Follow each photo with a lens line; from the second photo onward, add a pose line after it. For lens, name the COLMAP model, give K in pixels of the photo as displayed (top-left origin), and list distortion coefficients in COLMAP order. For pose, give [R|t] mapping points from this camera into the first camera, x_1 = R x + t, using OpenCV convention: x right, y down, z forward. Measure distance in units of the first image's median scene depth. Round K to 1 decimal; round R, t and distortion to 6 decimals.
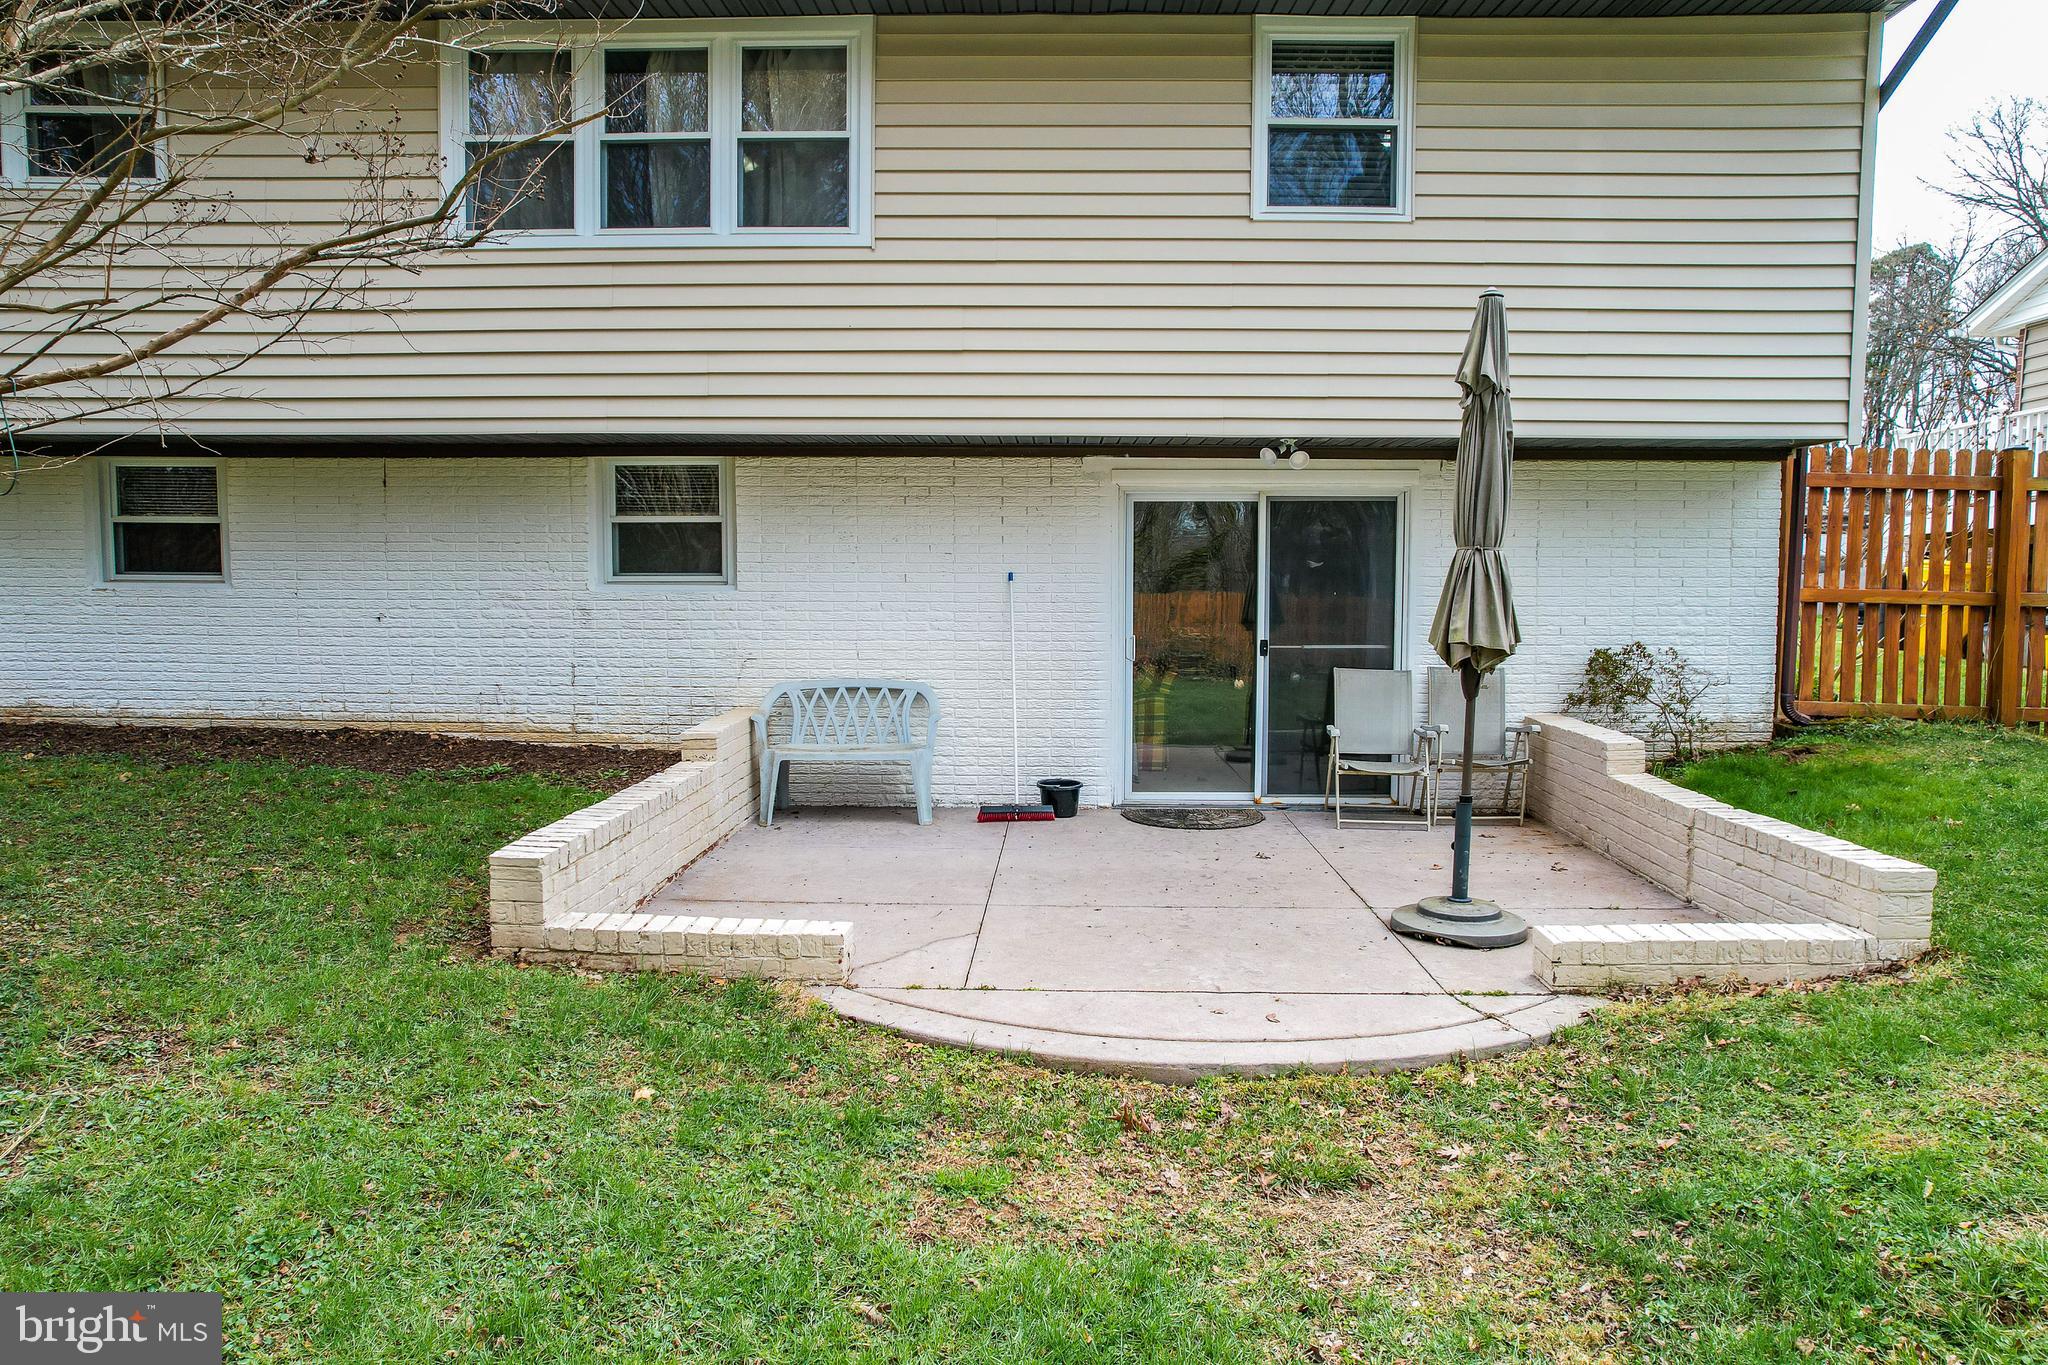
lens RADIAL K [[1290.2, 0, 1024.0], [0, 1290.2, 682.5], [0, 0, 1]] dist [-0.069503, 0.058785]
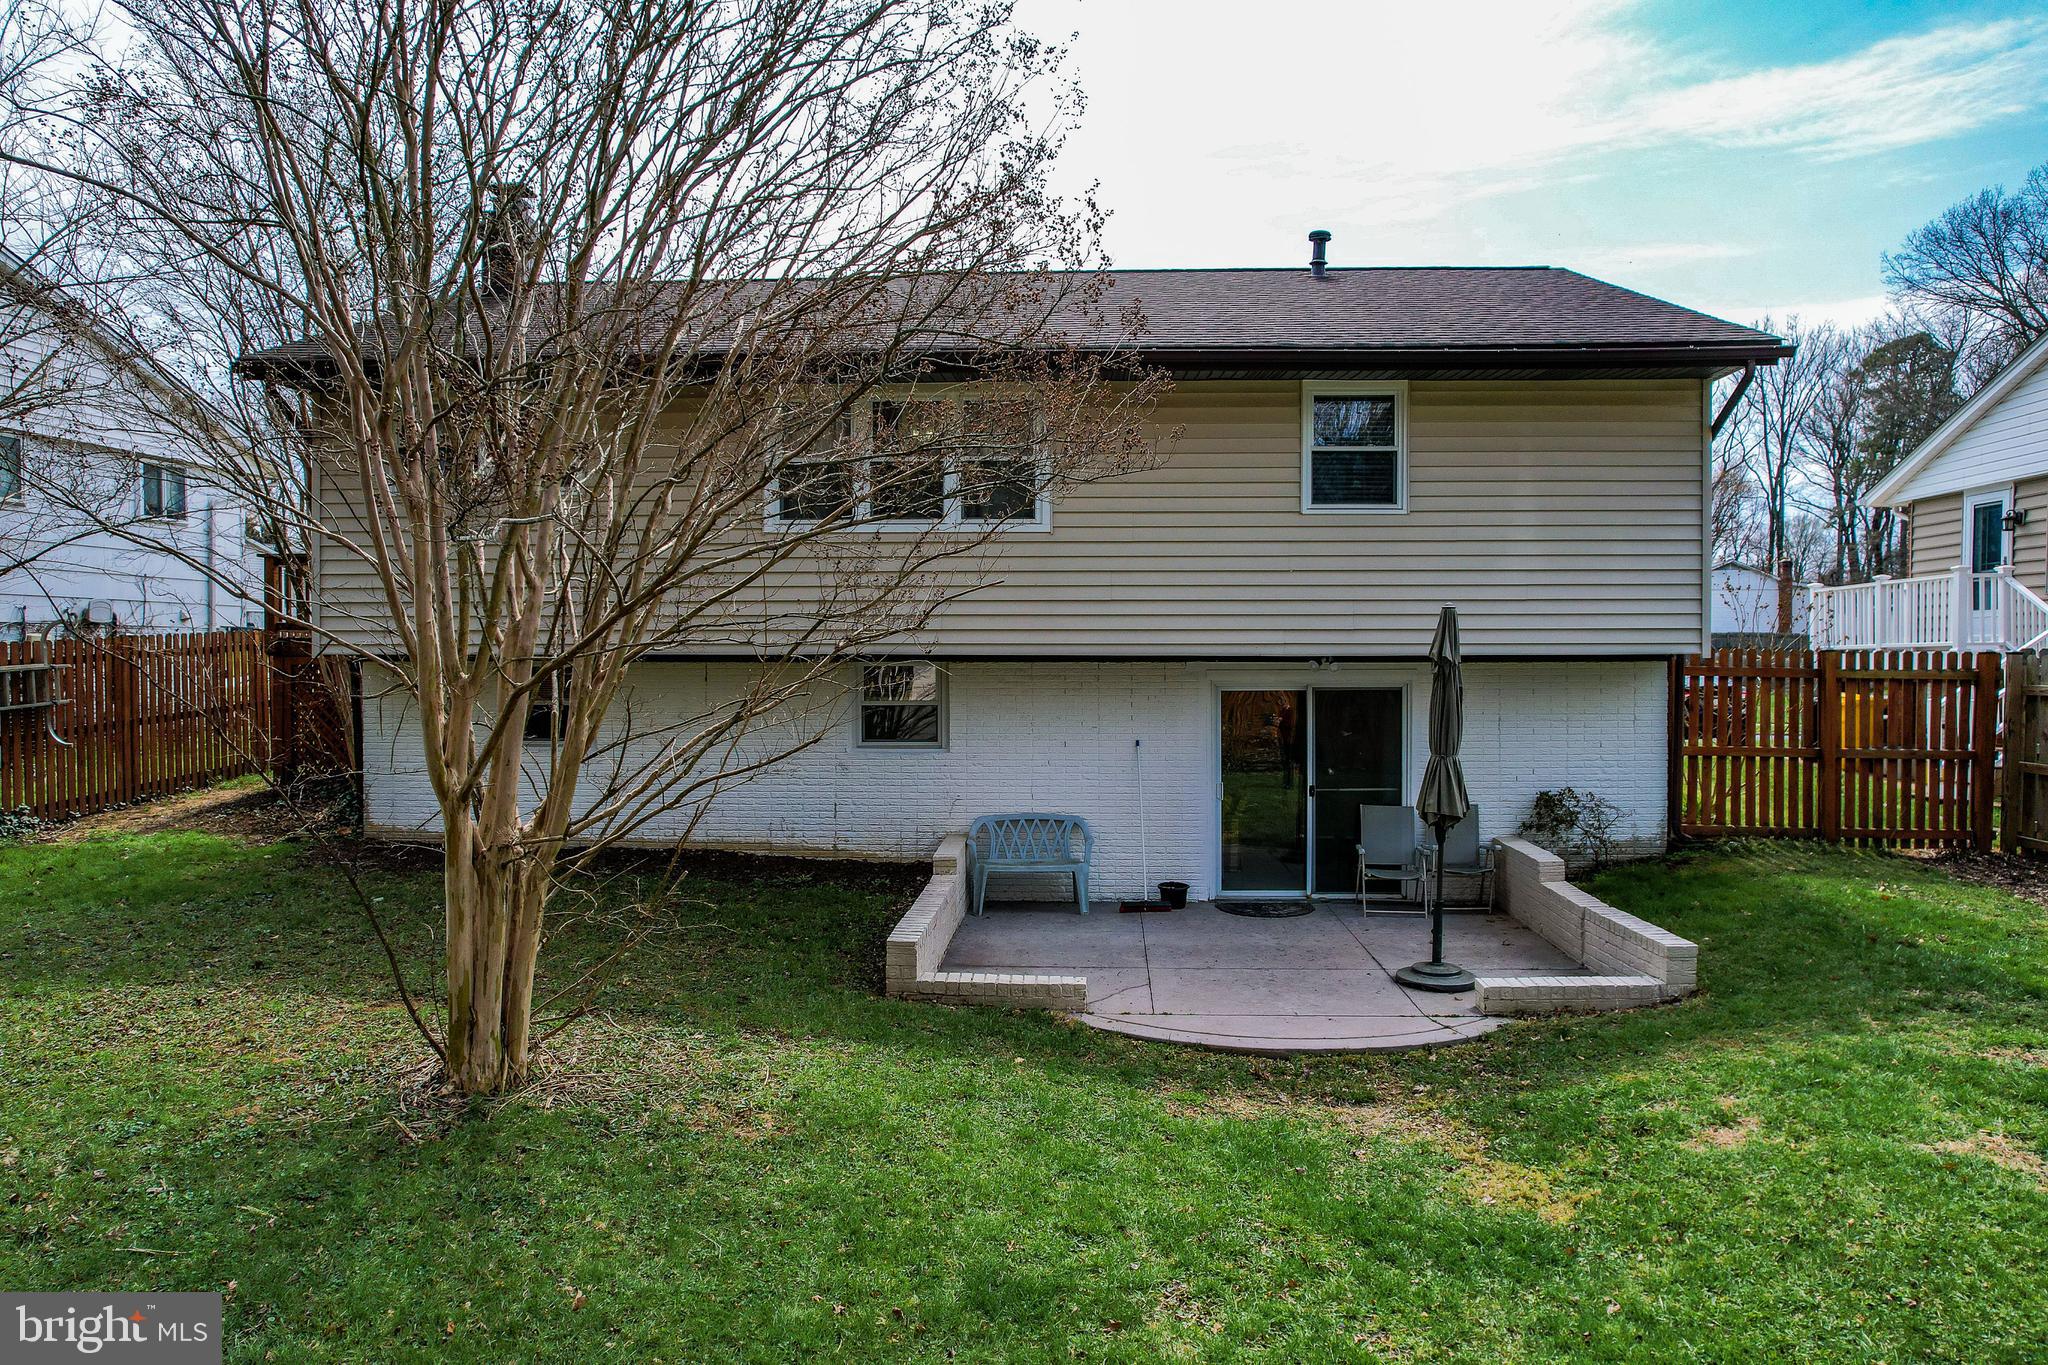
lens RADIAL K [[1290.2, 0, 1024.0], [0, 1290.2, 682.5], [0, 0, 1]] dist [-0.069503, 0.058785]
pose [[0.999738, -0.005424, -0.022249, -0.165717], [0.004234, 0.998577, -0.053156, -0.114670], [0.022506, 0.053048, 0.998338, -0.726377]]
